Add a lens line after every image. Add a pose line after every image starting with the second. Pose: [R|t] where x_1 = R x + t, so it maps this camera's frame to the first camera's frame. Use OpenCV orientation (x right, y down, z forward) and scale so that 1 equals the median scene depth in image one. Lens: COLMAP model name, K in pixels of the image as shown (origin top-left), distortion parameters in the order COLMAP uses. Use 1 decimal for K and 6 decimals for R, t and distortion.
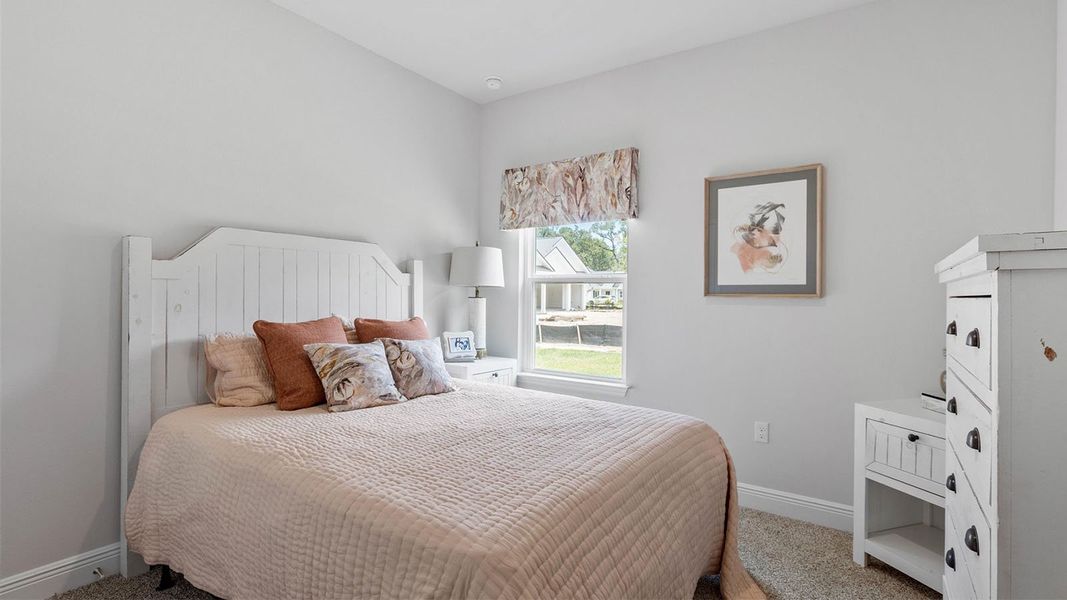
lens RADIAL K [[502.7, 0, 551.5], [0, 502.7, 286.7], [0, 0, 1]] dist [0.000001, -0.000499]
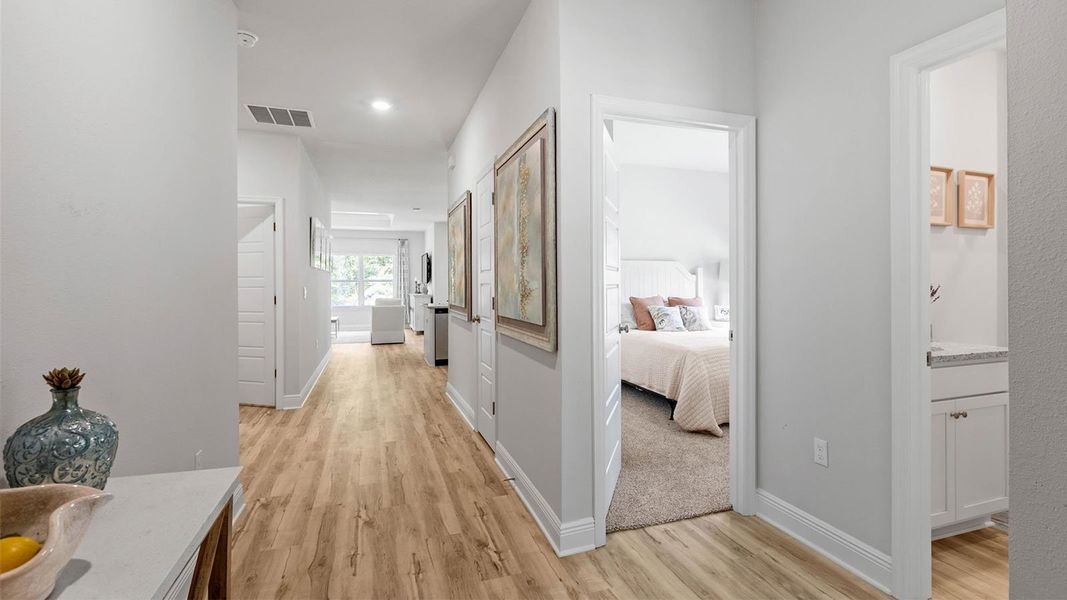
lens RADIAL K [[502.7, 0, 551.5], [0, 502.7, 286.7], [0, 0, 1]] dist [0.000001, -0.000499]
pose [[0.804530, -0.010524, -0.593818, 0.574461], [0.023261, 0.999634, 0.013799, -0.026332], [0.593456, -0.024914, 0.804481, -1.217085]]
